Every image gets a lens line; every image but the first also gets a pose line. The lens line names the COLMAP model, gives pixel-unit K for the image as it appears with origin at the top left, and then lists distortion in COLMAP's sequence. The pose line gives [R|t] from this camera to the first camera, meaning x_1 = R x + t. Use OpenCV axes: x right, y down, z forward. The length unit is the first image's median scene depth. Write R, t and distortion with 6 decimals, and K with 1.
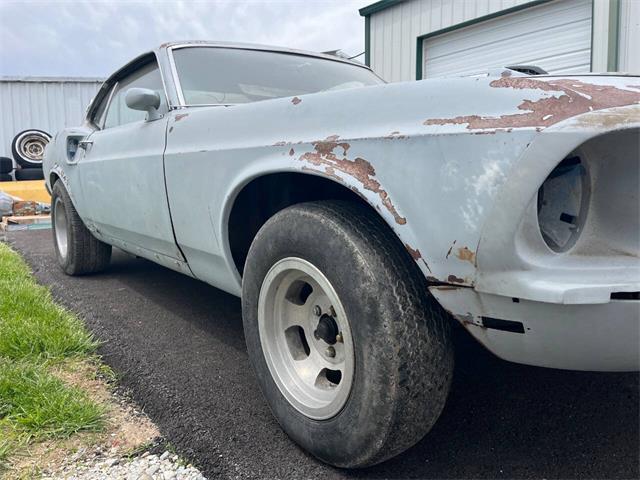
lens RADIAL K [[485.6, 0, 317.5], [0, 485.6, 236.4], [0, 0, 1]] dist [0.086367, -0.117120]
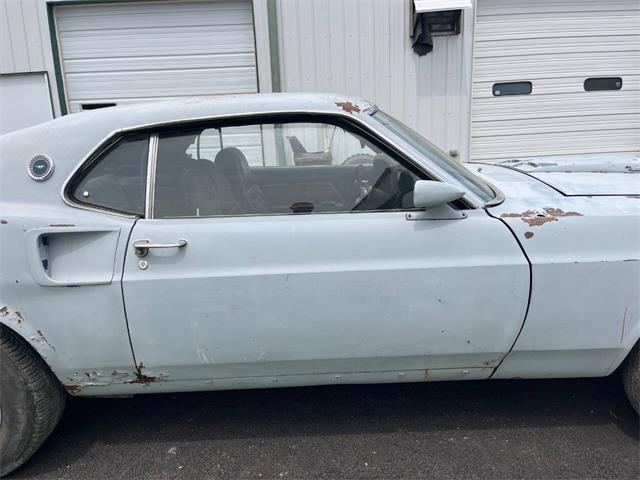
lens RADIAL K [[485.6, 0, 319.3], [0, 485.6, 238.7], [0, 0, 1]] dist [0.086367, -0.117120]
pose [[0.589657, -0.193676, 0.784088, -1.763804], [0.129325, 0.980937, 0.145044, -0.558557], [-0.797232, 0.015876, 0.603464, 1.076484]]
